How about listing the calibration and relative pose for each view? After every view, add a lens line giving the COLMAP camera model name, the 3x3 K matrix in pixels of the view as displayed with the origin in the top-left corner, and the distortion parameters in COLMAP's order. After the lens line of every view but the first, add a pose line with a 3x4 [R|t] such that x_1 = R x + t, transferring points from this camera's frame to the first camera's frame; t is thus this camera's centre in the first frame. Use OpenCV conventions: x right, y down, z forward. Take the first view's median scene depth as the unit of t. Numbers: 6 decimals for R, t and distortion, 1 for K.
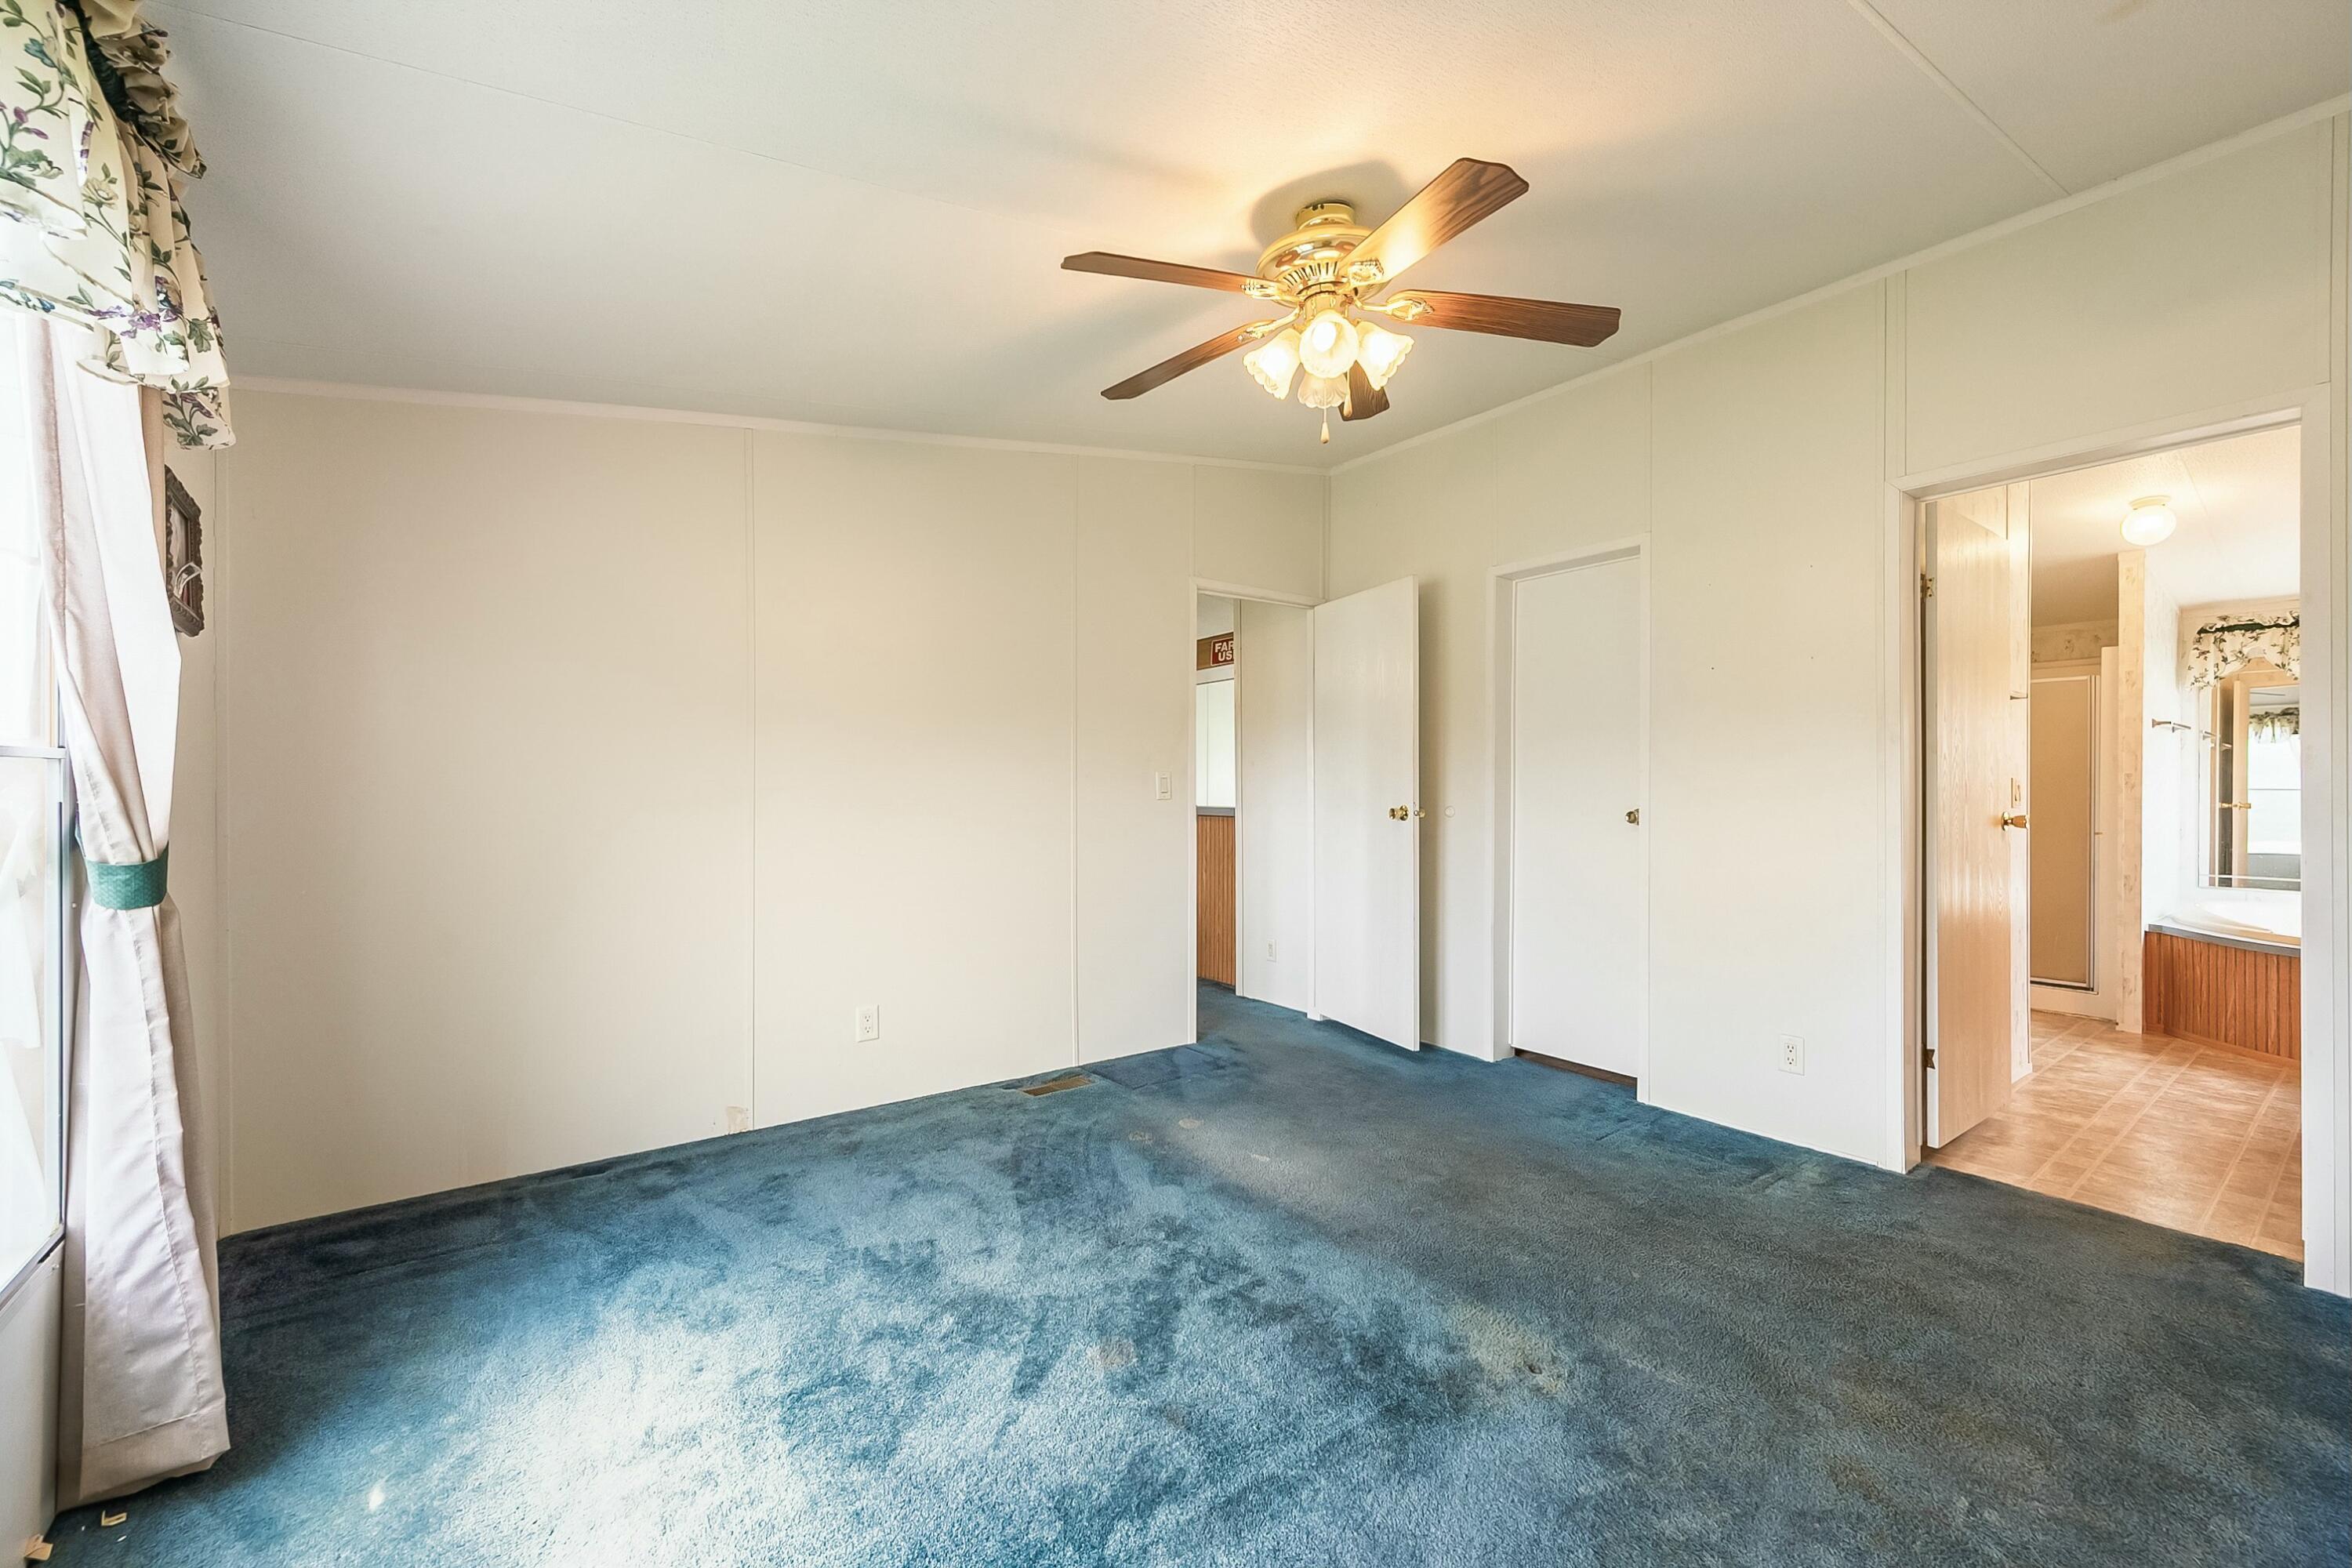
lens RADIAL K [[950.4, 0, 1177.0], [0, 950.4, 787.4], [0, 0, 1]] dist [0.002197, 0.000686]
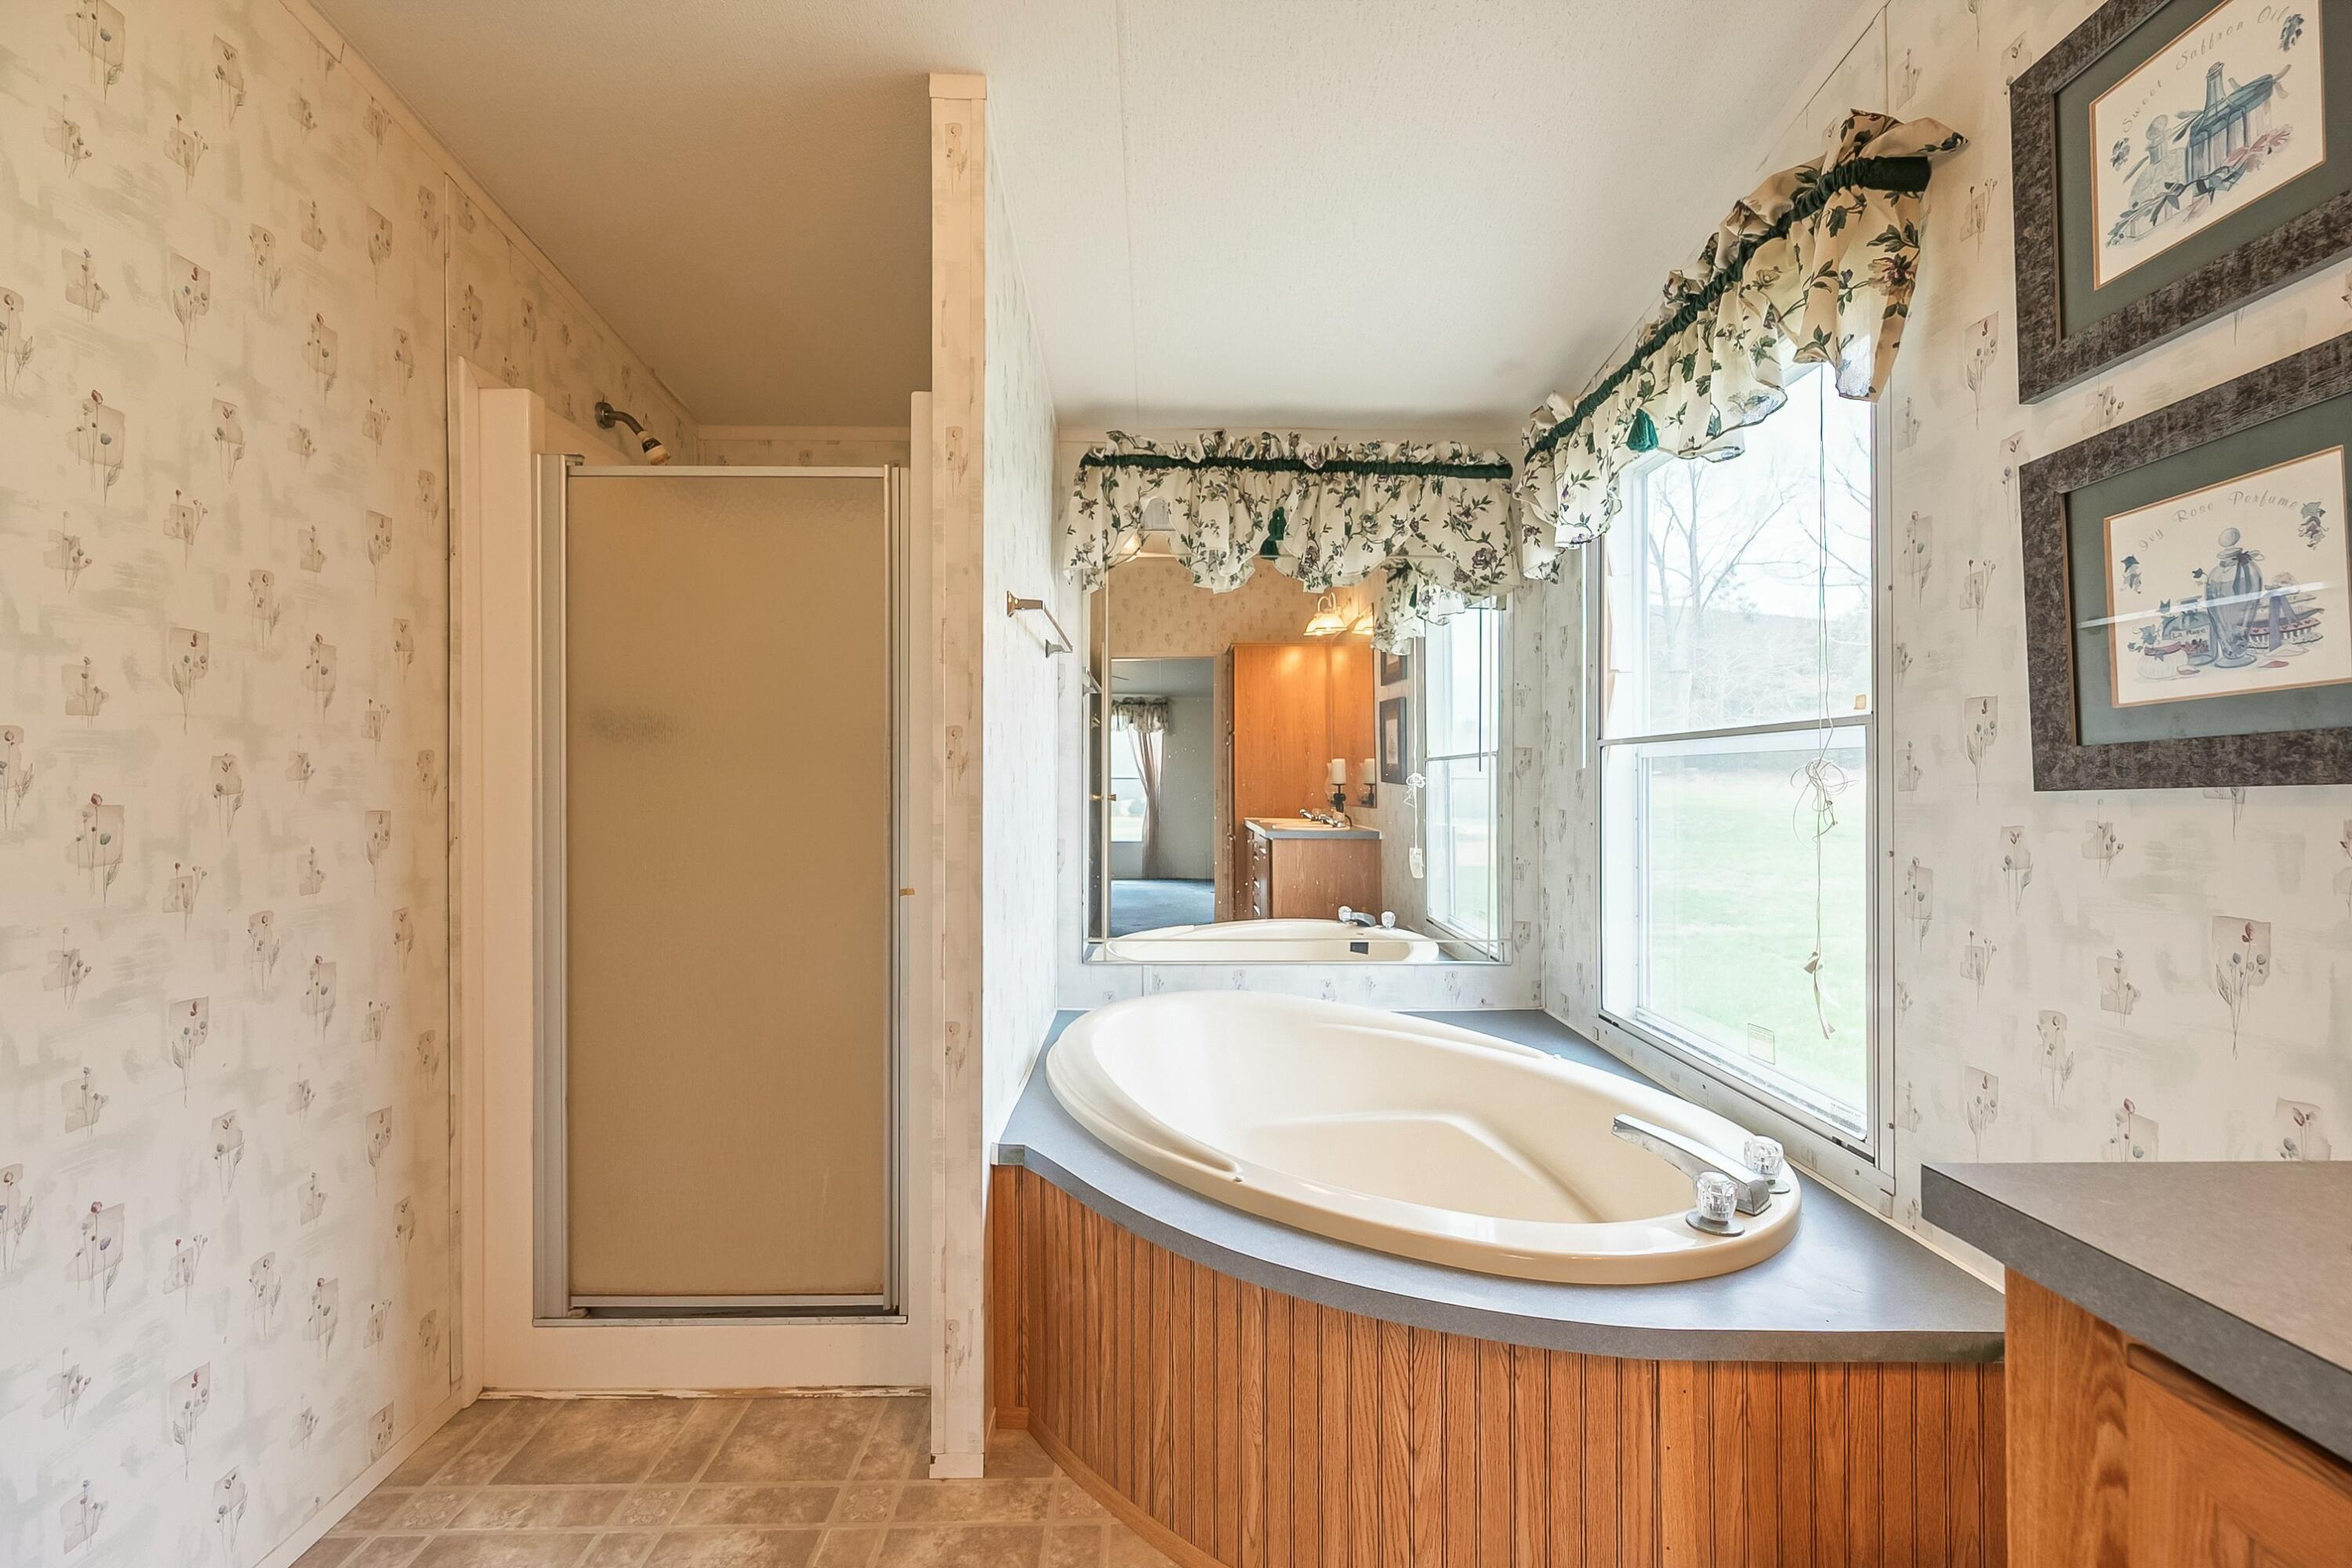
lens RADIAL K [[950.4, 0, 1183.7], [0, 950.4, 788.3], [0, 0, 1]] dist [0.002197, 0.000686]
pose [[0.586475, -0.009455, 0.809912, 0.758334], [0.000701, 0.999937, 0.011166, 0.003806], [-0.809967, -0.005980, 0.586445, 0.721693]]
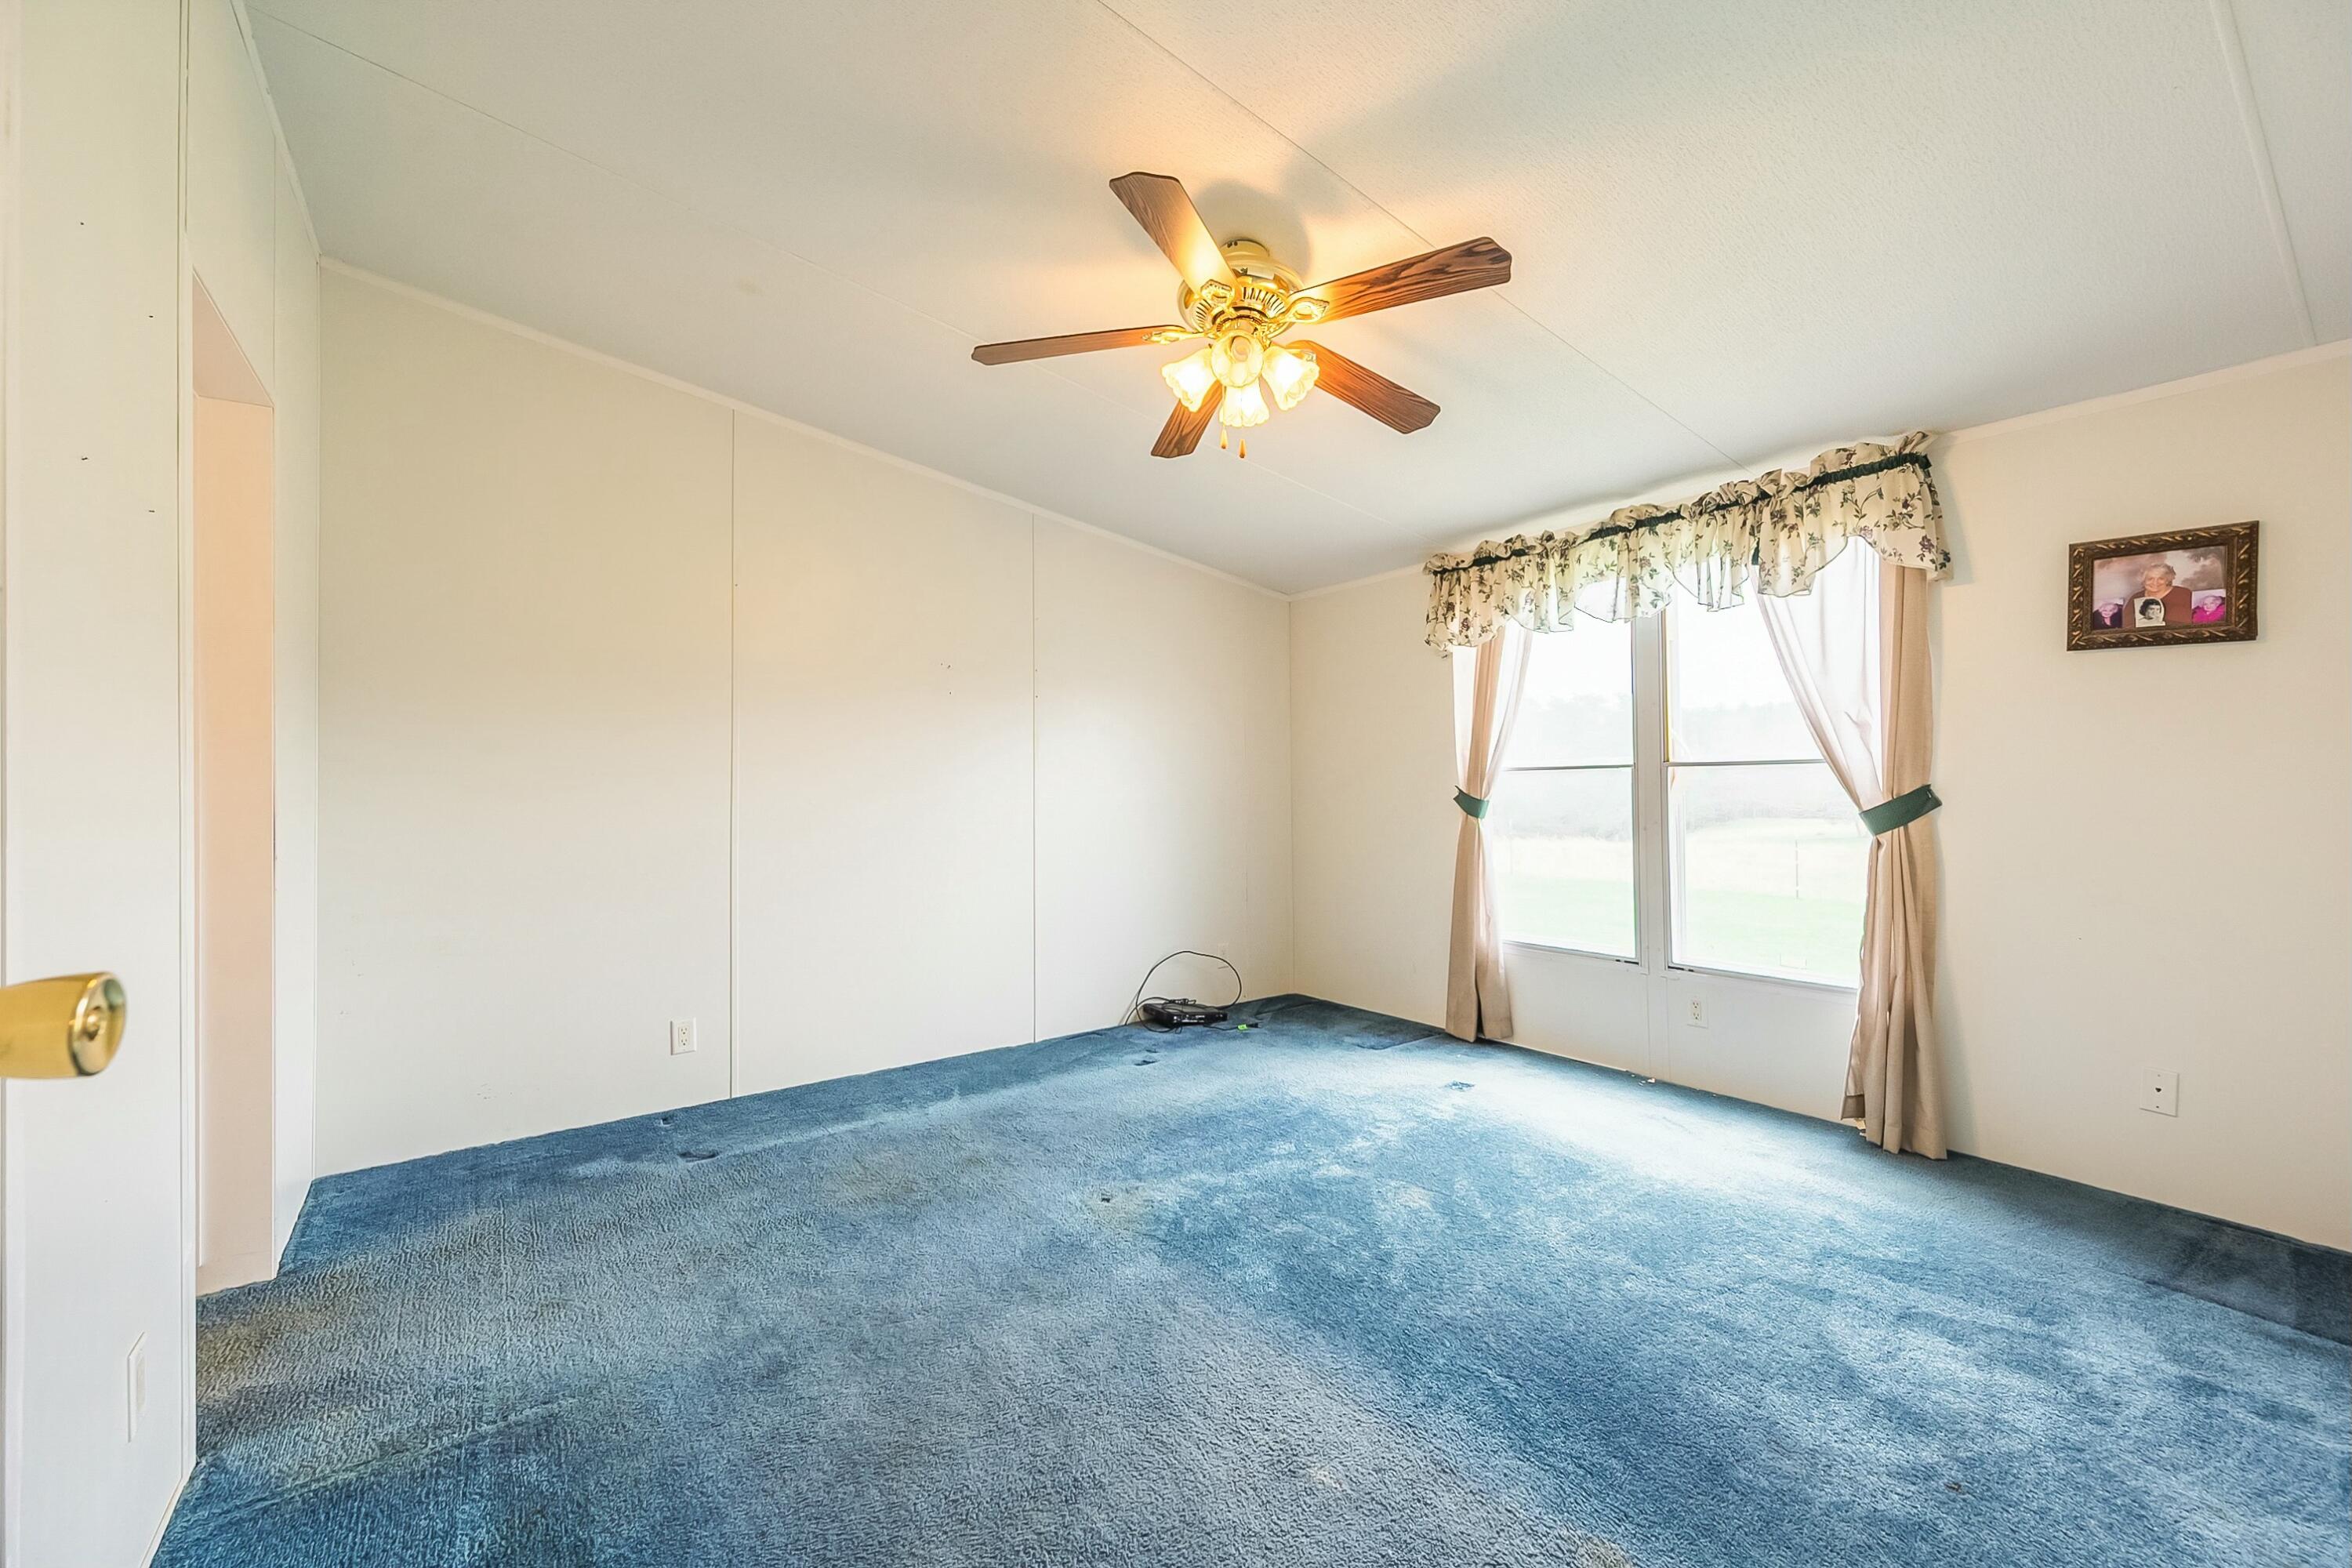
lens RADIAL K [[950.4, 0, 1176.1], [0, 950.4, 779.2], [0, 0, 1]] dist [0.002197, 0.000686]
pose [[-0.999772, 0.007686, 0.019919, 0.097881], [0.007692, 0.999970, 0.000260, -0.001089], [-0.019916, 0.000413, -0.999802, 0.949206]]
